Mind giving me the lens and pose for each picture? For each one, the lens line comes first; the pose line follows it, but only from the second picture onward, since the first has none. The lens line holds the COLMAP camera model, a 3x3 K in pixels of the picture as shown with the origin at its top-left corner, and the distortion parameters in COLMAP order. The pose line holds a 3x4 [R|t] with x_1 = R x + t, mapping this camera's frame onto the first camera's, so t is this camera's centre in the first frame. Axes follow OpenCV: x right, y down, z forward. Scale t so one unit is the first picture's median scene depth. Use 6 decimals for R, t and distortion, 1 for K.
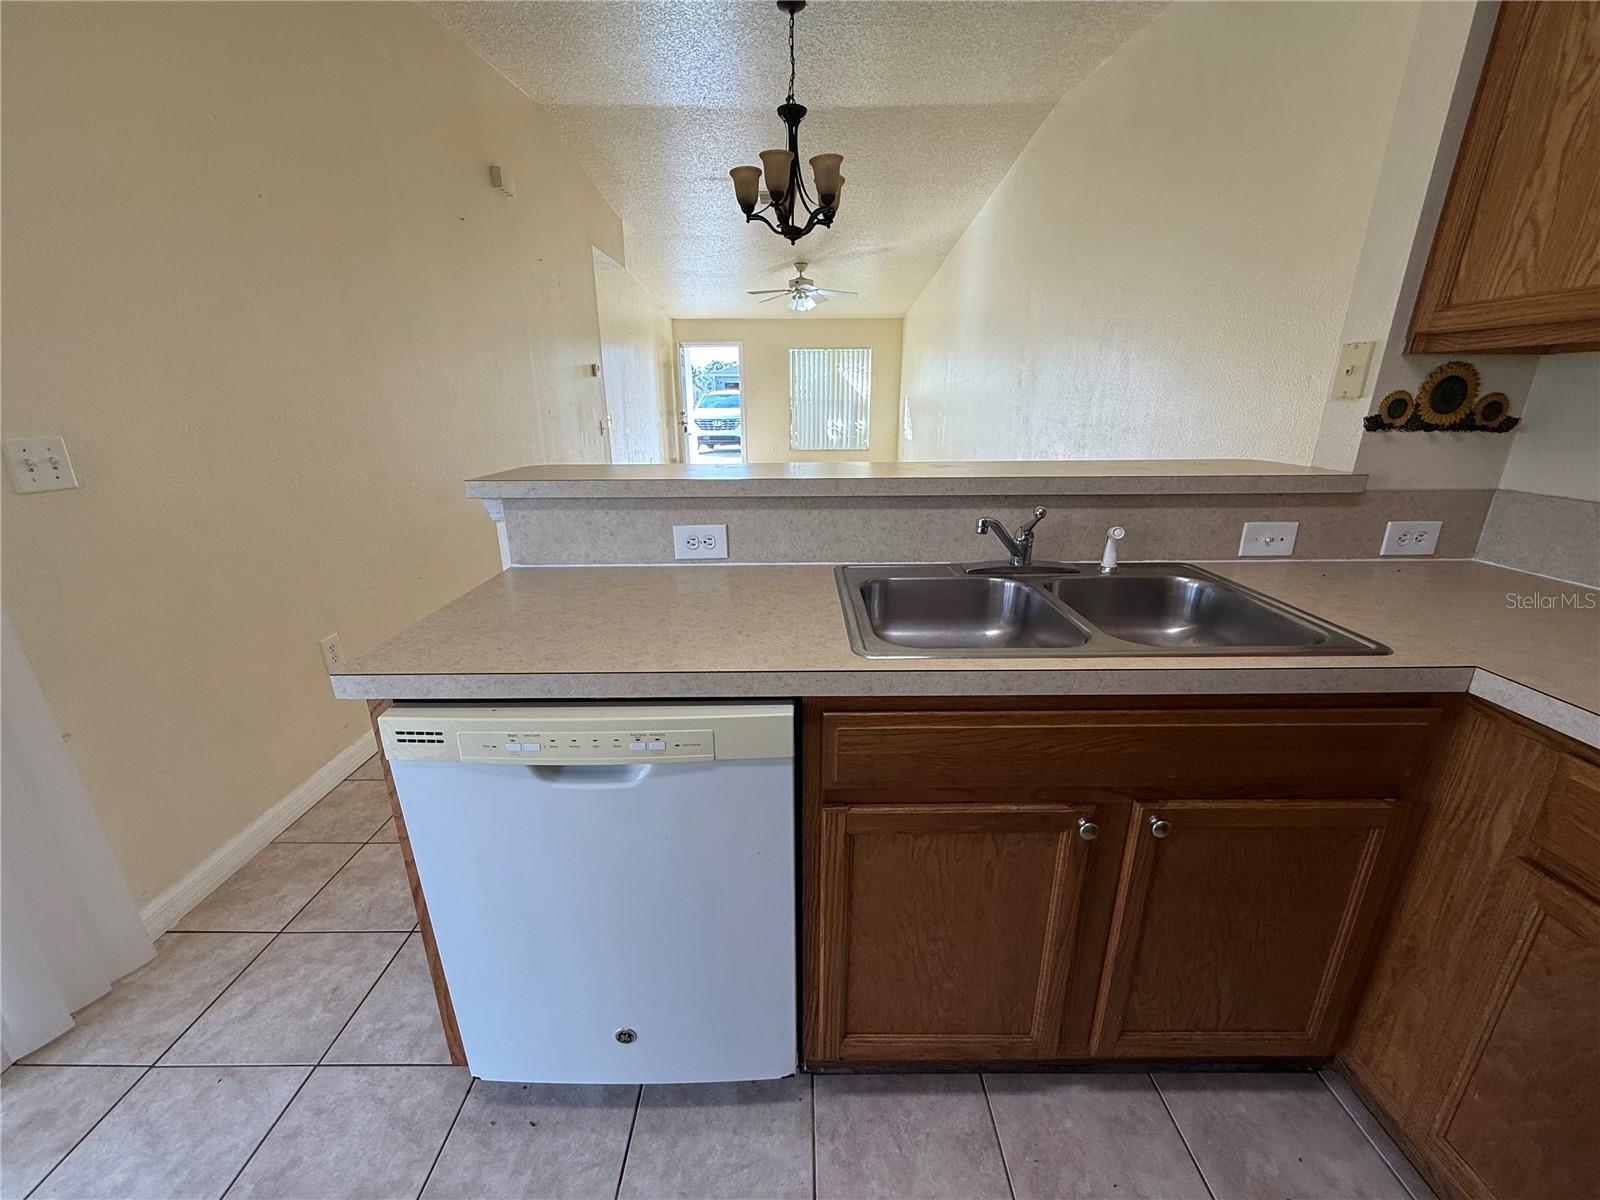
lens RADIAL K [[632.8, 0, 798.1], [0, 632.8, 603.2], [0, 0, 1]] dist [0.000121, -0.000223]
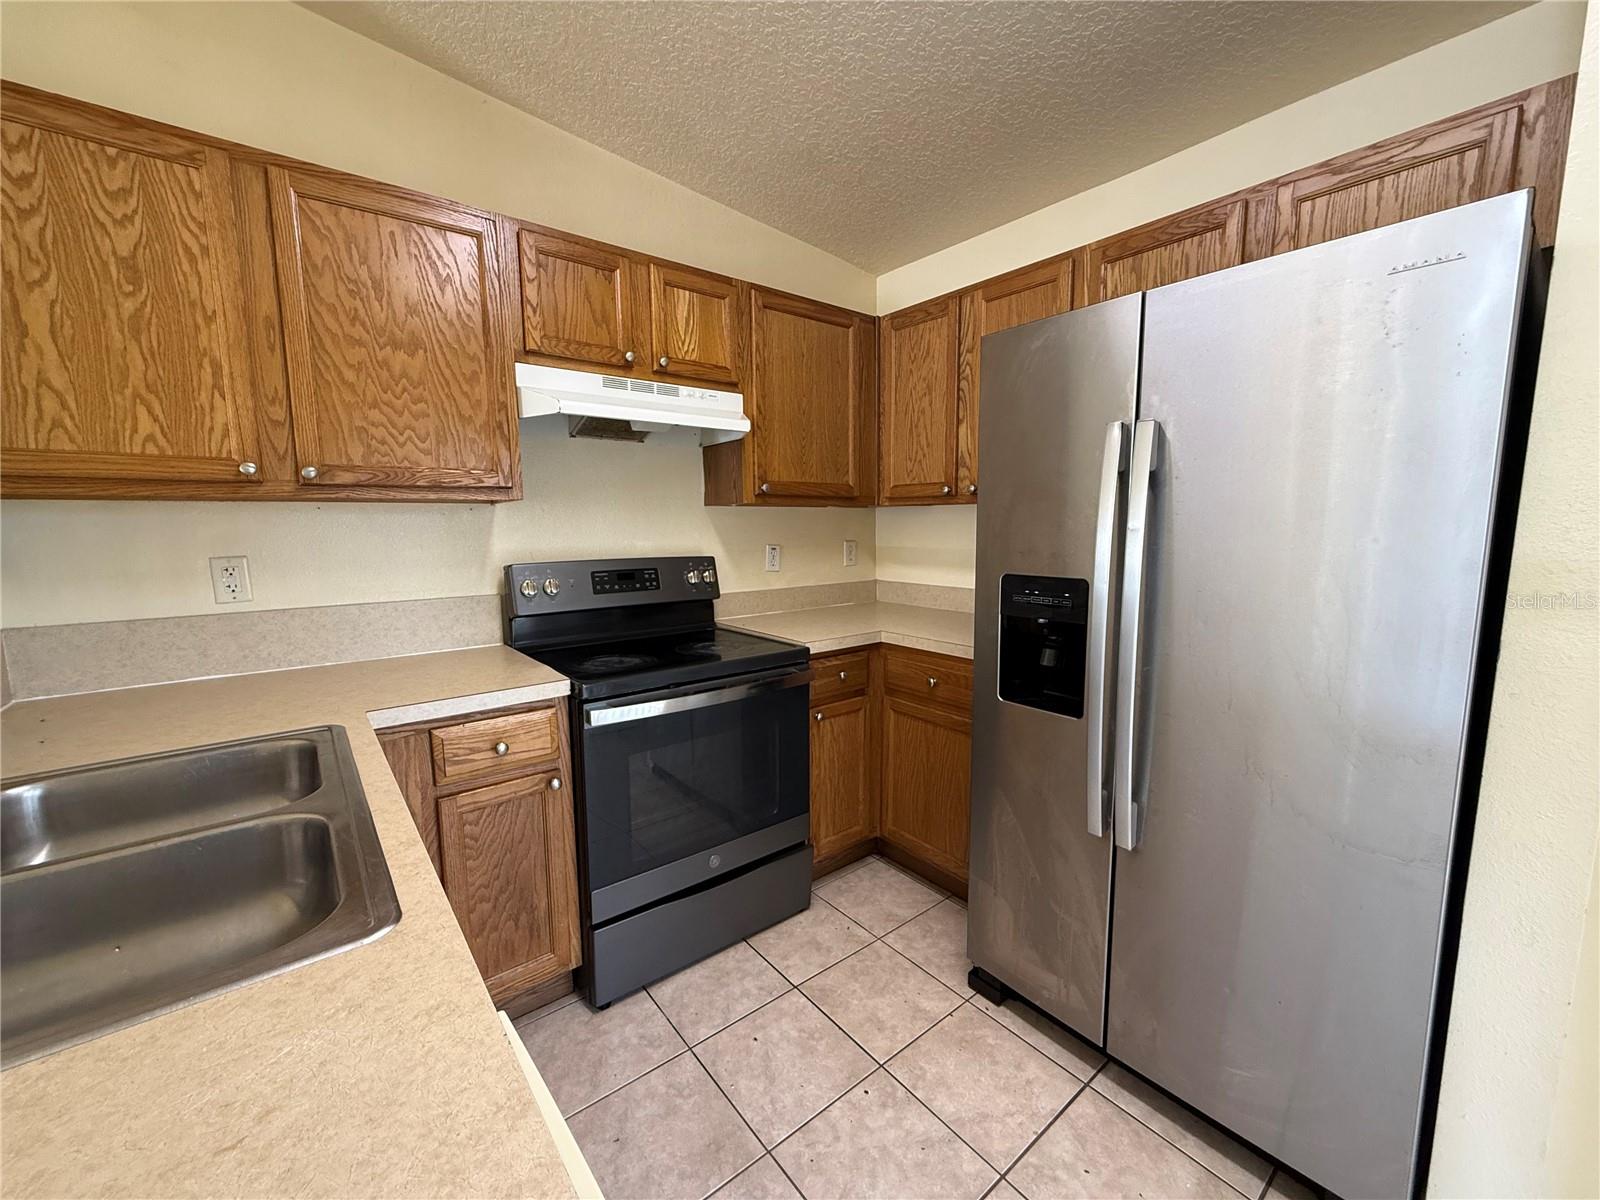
lens RADIAL K [[632.8, 0, 797.3], [0, 632.8, 600.0], [0, 0, 1]] dist [0.000121, -0.000223]
pose [[-0.621029, -0.086961, 0.778948, -0.502944], [0.252511, 0.918640, 0.303874, -0.251443], [-0.741998, 0.385408, -0.548543, 0.732385]]
